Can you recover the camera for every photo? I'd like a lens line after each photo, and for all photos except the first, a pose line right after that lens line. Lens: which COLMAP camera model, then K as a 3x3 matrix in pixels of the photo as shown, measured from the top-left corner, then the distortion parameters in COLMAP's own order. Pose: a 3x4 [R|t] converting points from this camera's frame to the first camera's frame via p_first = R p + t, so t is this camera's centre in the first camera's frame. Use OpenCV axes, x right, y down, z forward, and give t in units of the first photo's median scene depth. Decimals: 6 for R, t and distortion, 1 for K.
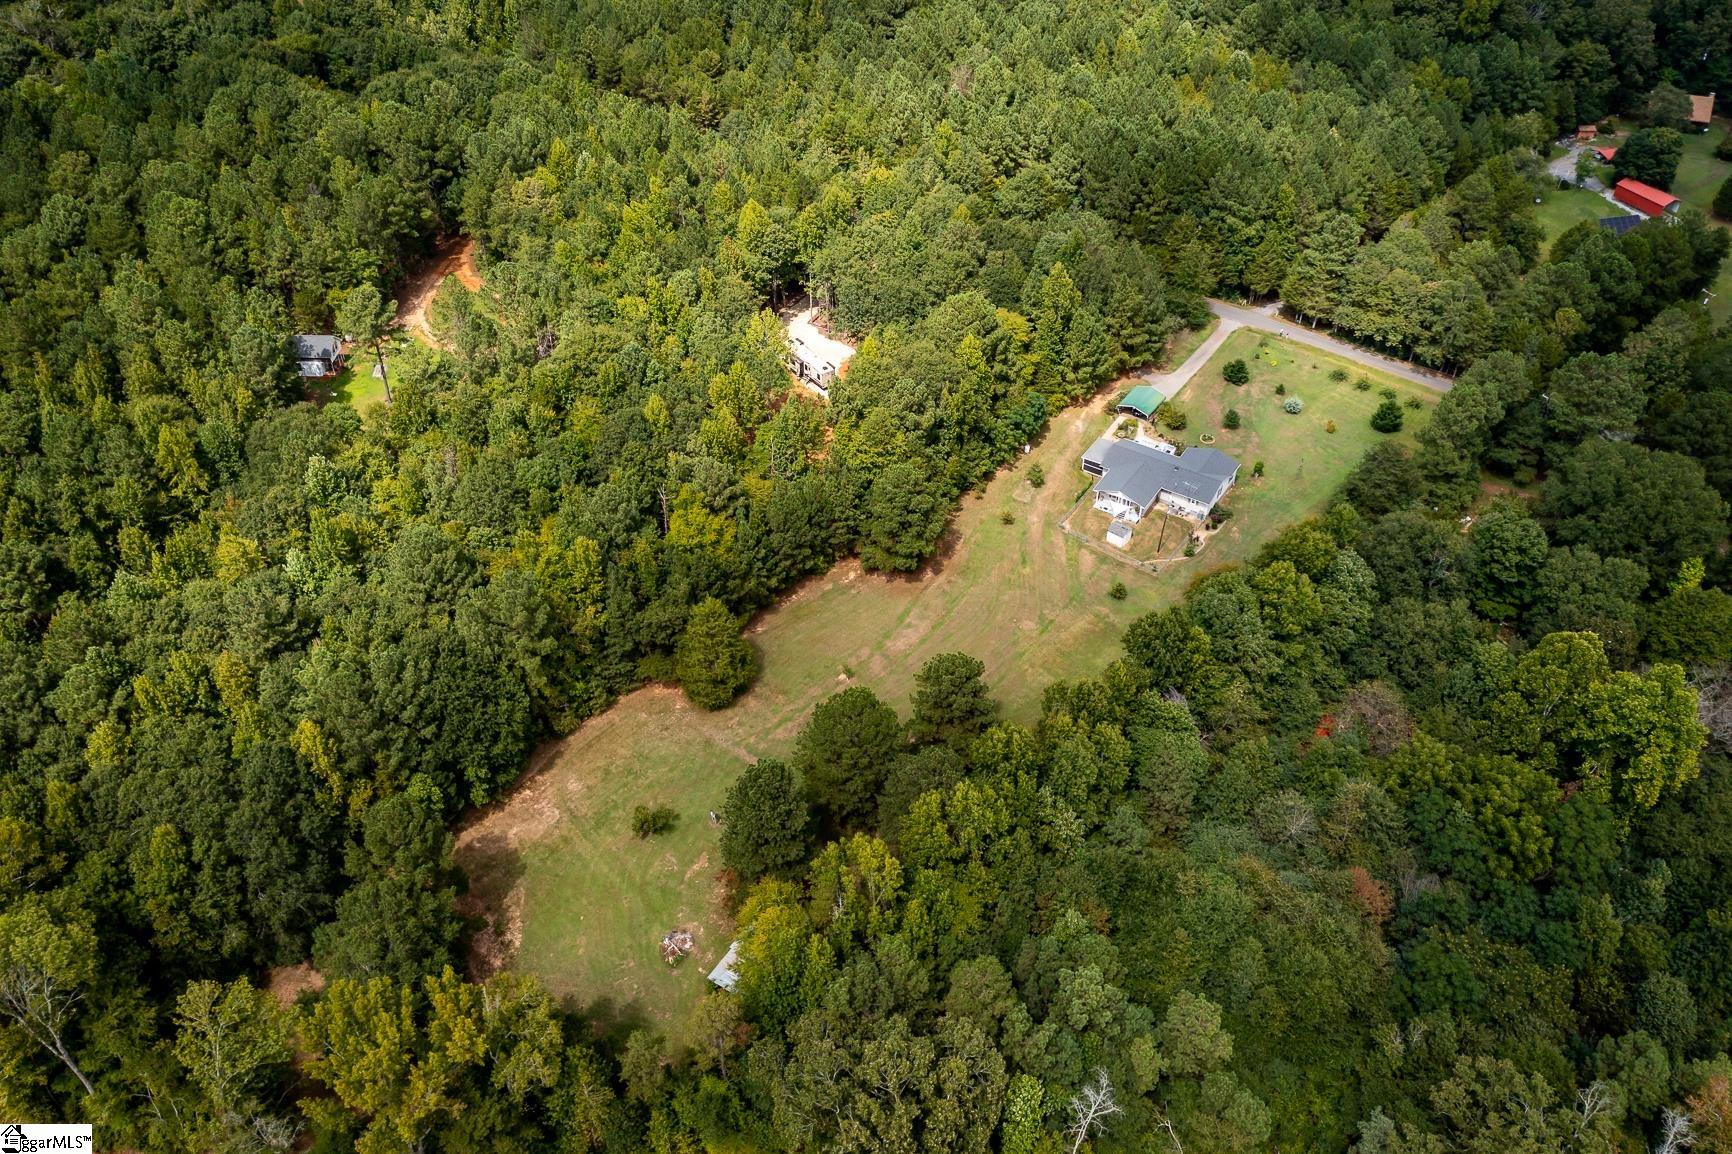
lens RADIAL K [[1371.7, 0, 866.3], [0, 1371.7, 570.6], [0, 0, 1]] dist [-0.007543, -0.012103]
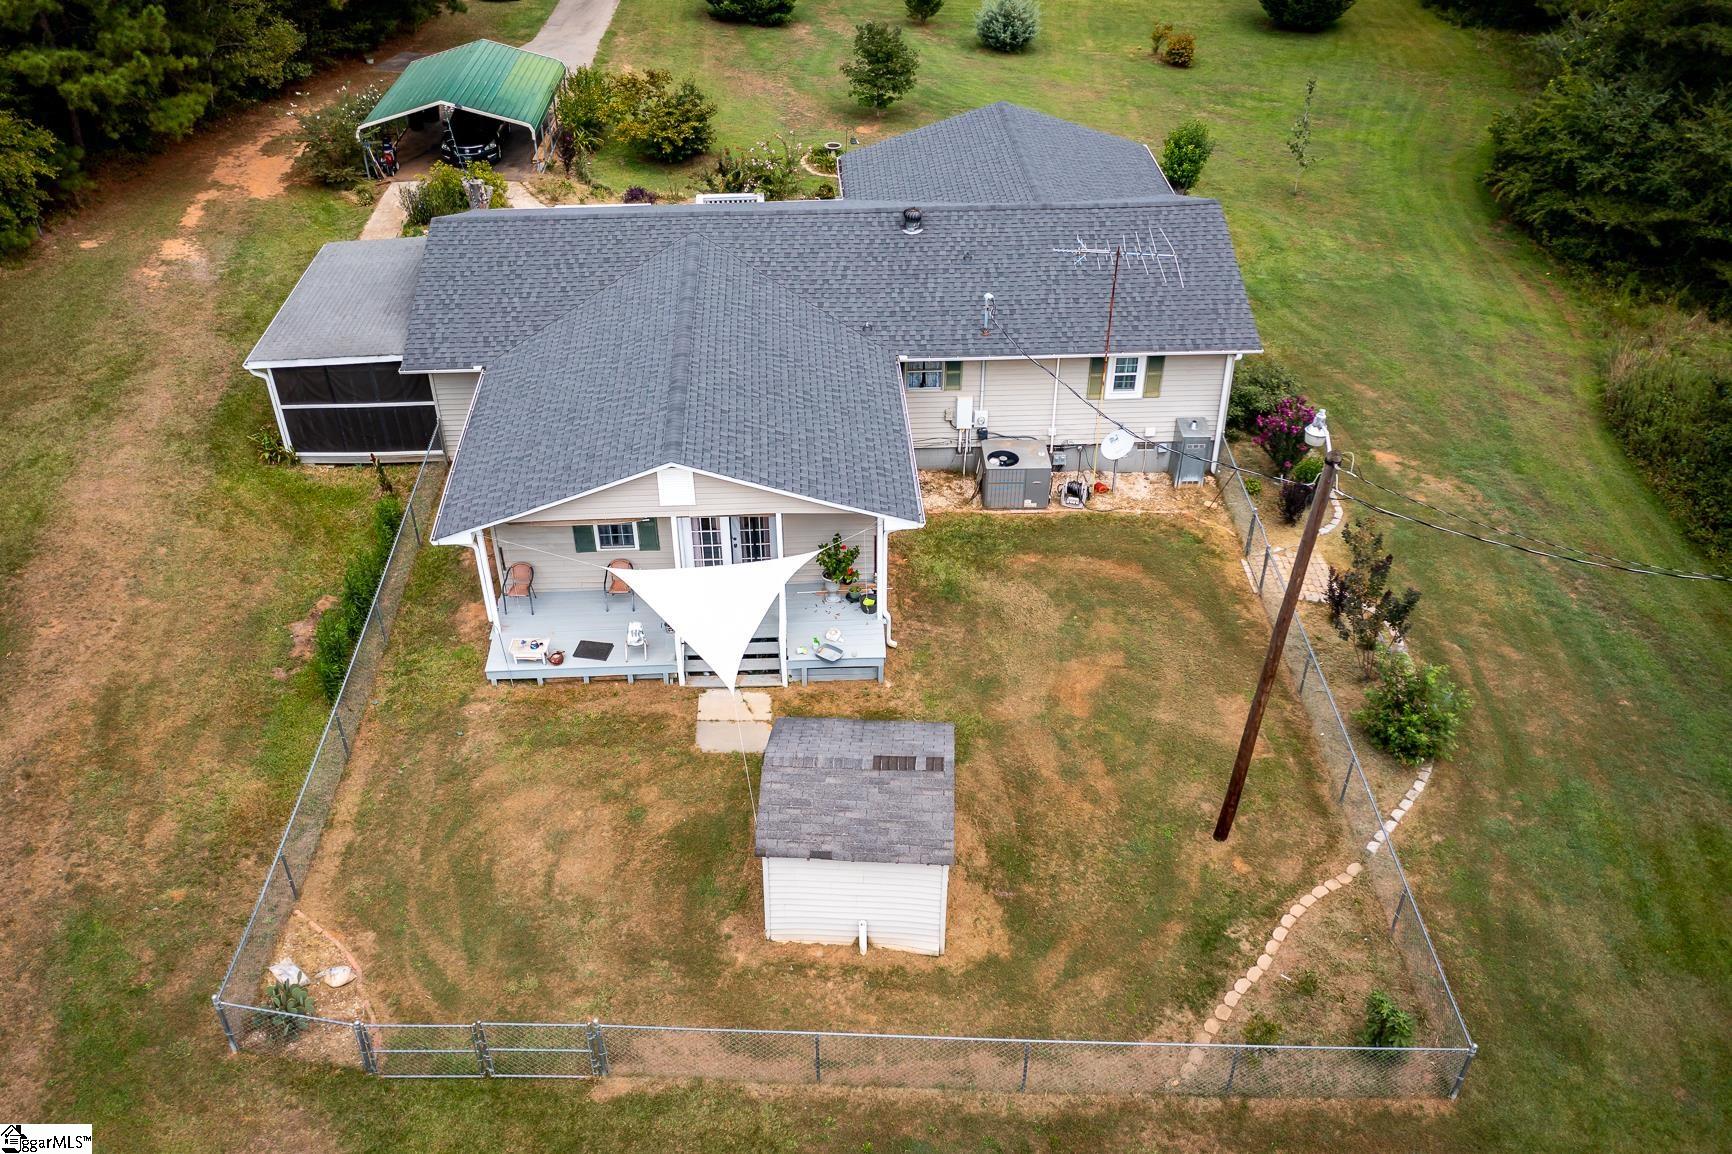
lens RADIAL K [[1371.7, 0, 862.0], [0, 1371.7, 581.7], [0, 0, 1]] dist [-0.007543, -0.012103]
pose [[0.807362, -0.356563, 0.470137, 0.136623], [0.382940, 0.922806, 0.042258, -0.045863], [-0.448913, 0.145917, 0.881581, 0.865246]]
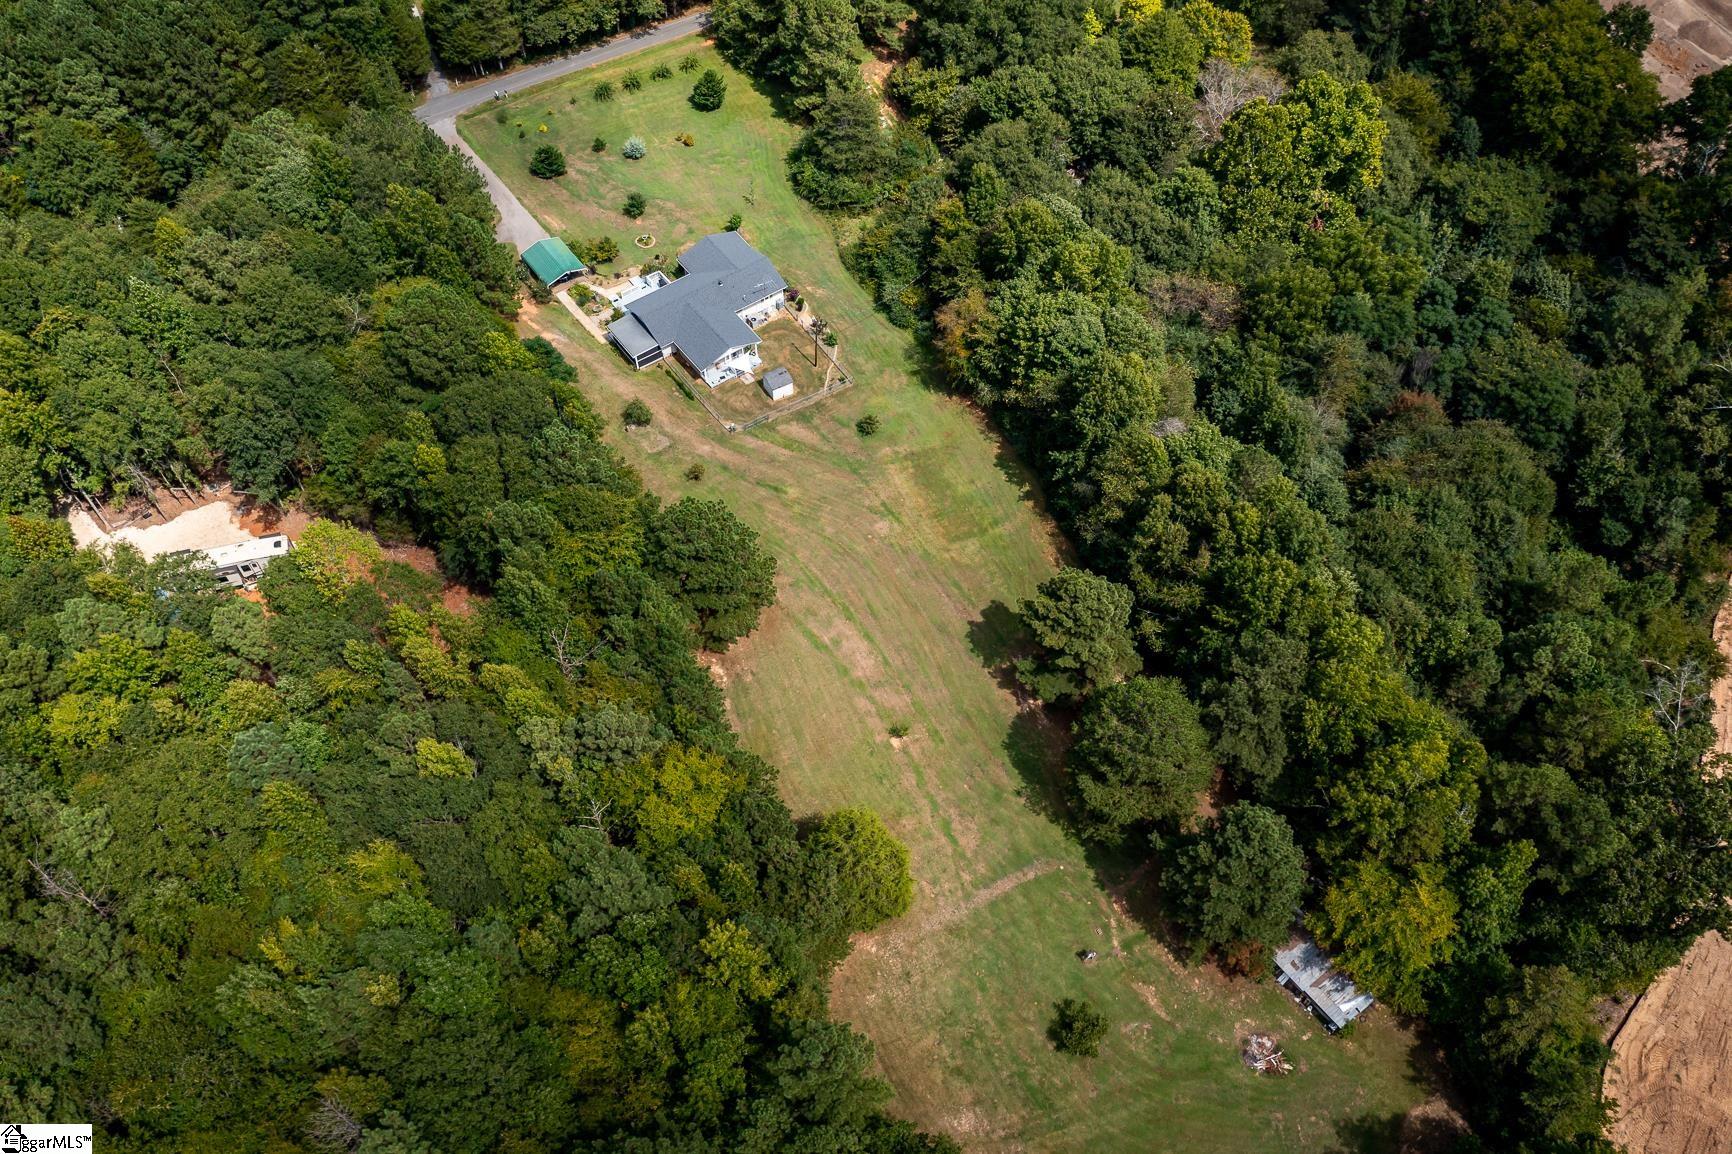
lens RADIAL K [[1465.9, 0, 865.8], [0, 1465.9, 582.7], [0, 0, 1]] dist [-0.000235, 0.000567]
pose [[0.358343, -0.757860, 0.545196, -0.336983], [0.604100, 0.633470, 0.483508, -0.321388], [-0.711796, 0.156091, 0.684822, 0.376188]]
